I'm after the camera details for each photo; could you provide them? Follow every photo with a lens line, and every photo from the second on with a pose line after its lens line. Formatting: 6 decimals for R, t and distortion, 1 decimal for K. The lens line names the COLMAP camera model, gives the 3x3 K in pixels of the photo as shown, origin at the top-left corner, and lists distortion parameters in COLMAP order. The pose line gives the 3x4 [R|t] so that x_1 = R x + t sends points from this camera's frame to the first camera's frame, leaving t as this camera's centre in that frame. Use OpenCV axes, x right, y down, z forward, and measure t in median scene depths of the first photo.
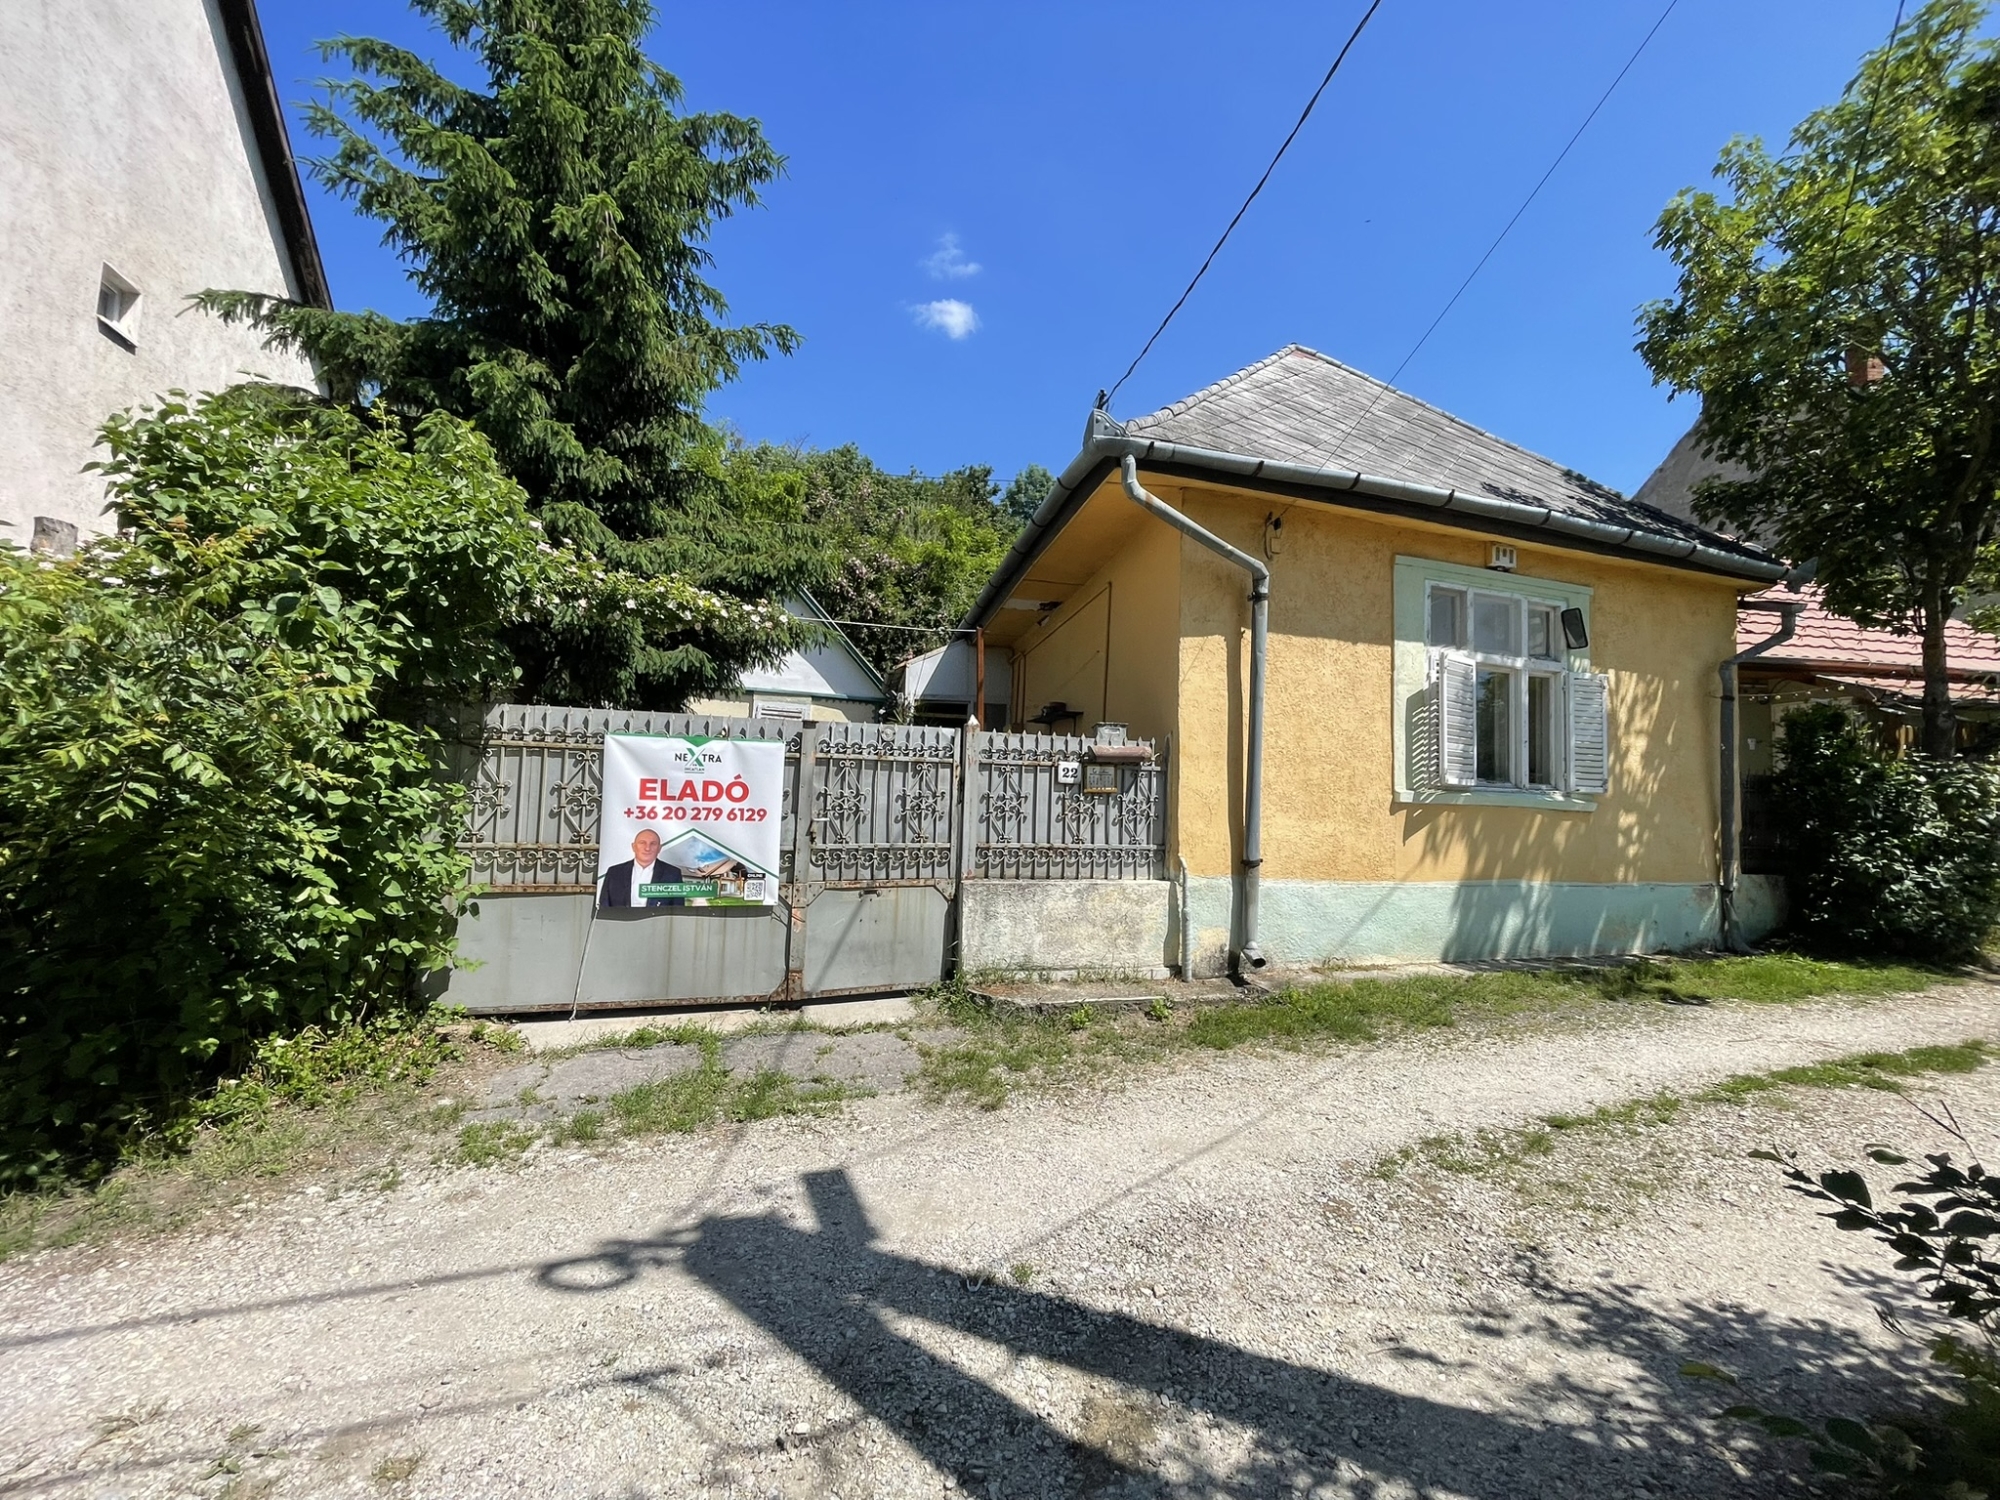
lens RADIAL K [[813.3, 0, 997.3], [0, 813.3, 753.5], [0, 0, 1]] dist [-0.003356, 0.002243]
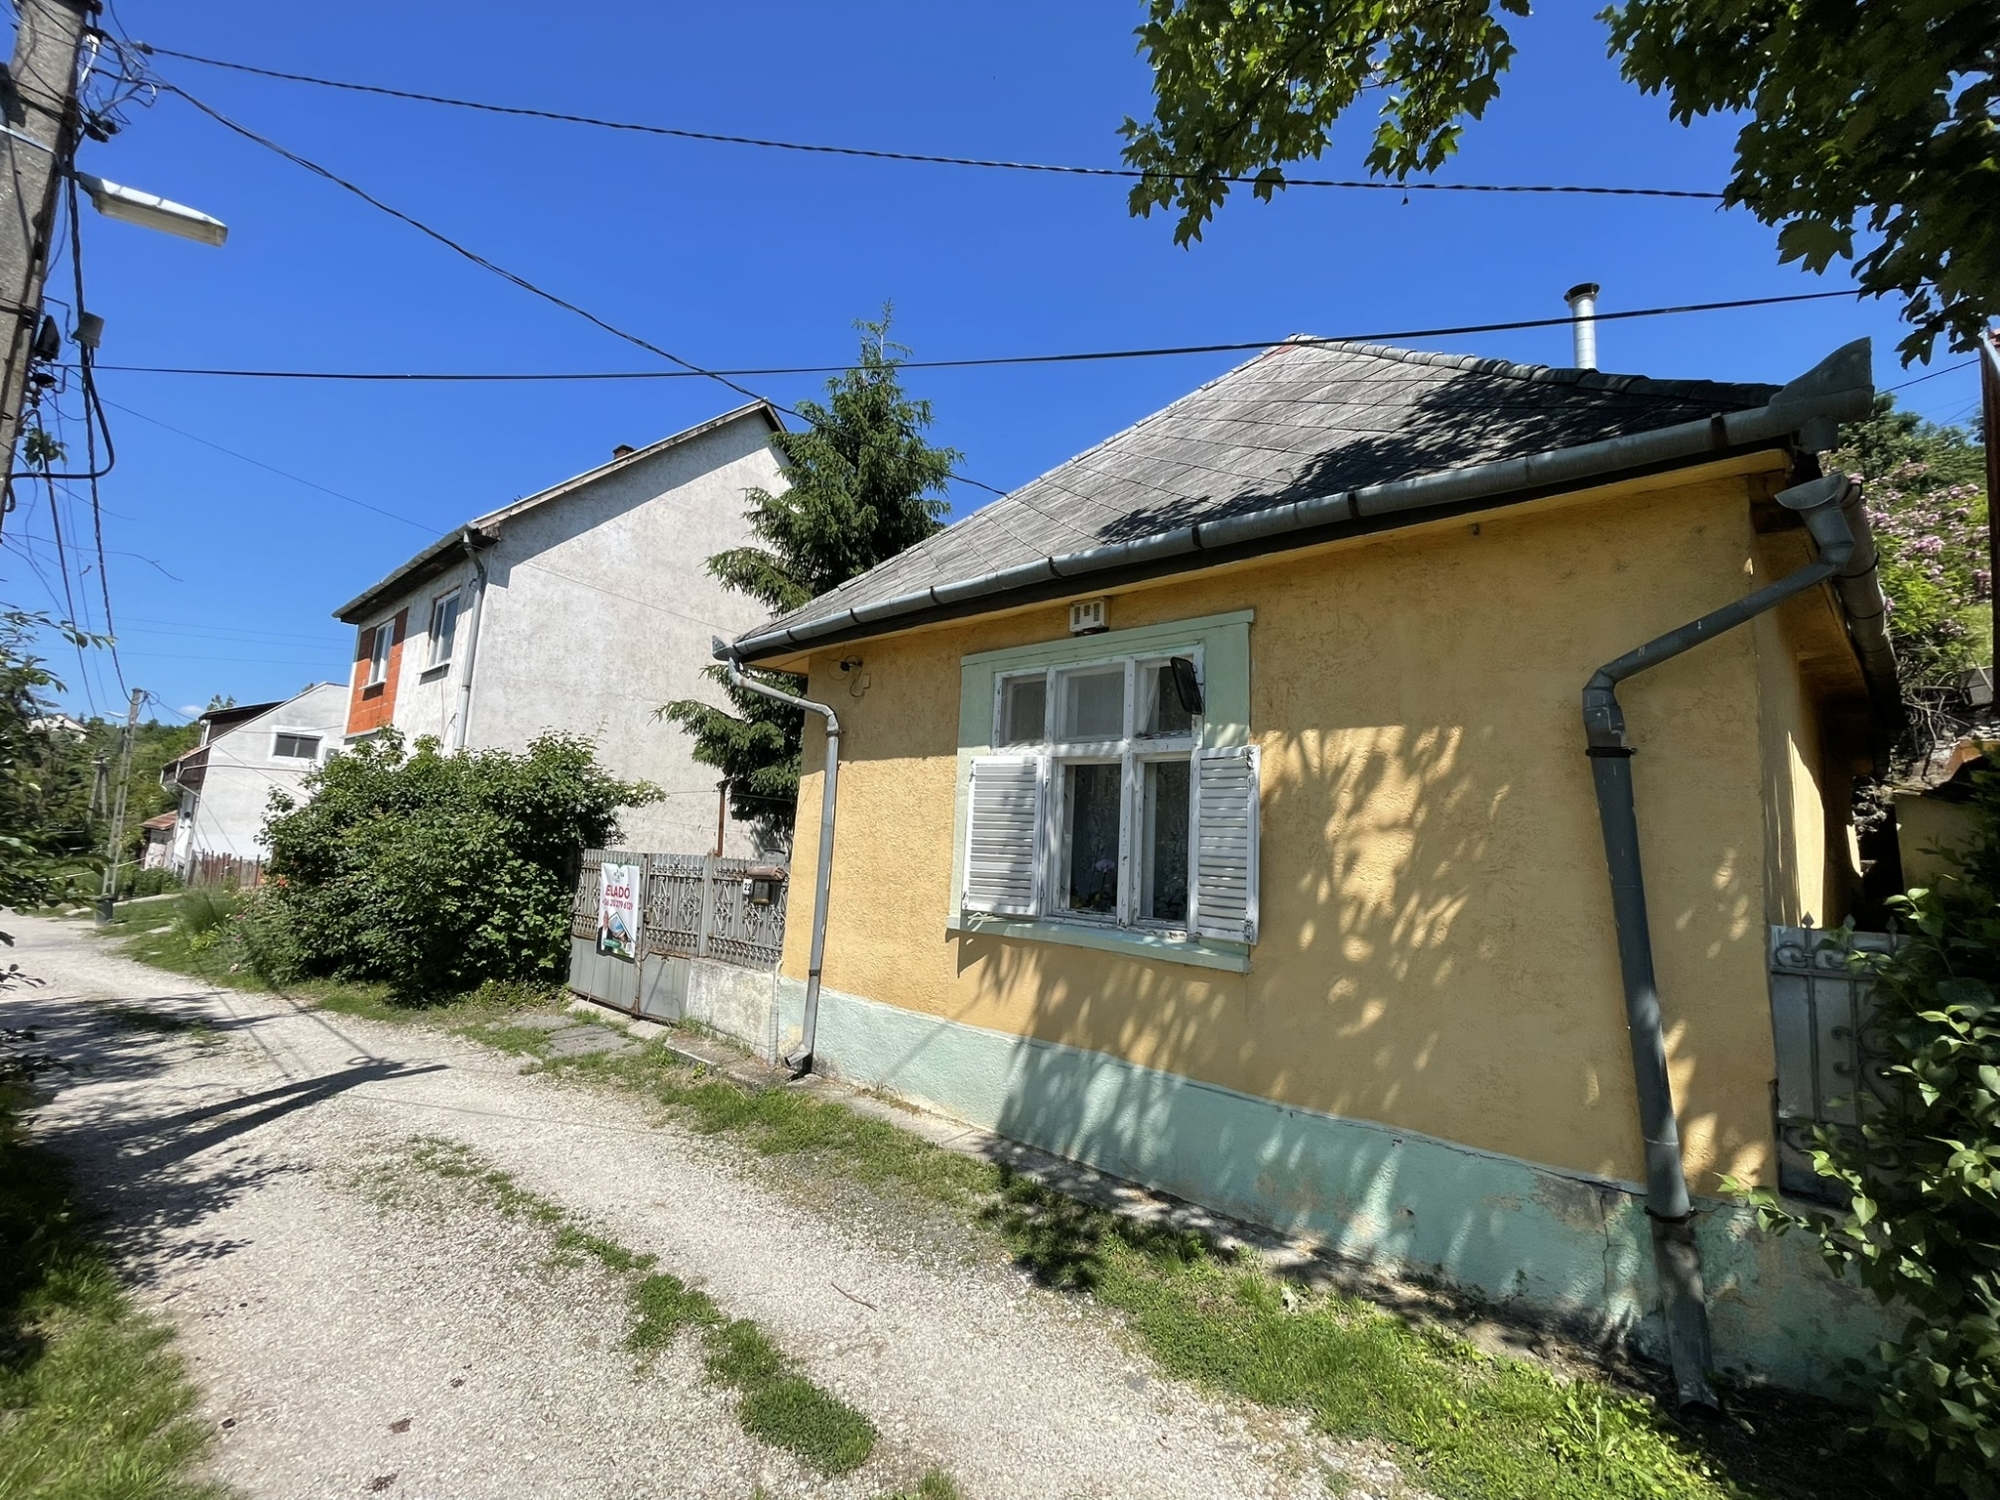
lens RADIAL K [[813.3, 0, 998.9], [0, 813.3, 737.3], [0, 0, 1]] dist [-0.003356, 0.002243]
pose [[0.504424, -0.131991, -0.853308, 1.398491], [0.019551, 0.989740, -0.141537, -0.021544], [0.863235, 0.054712, 0.501829, 0.617940]]
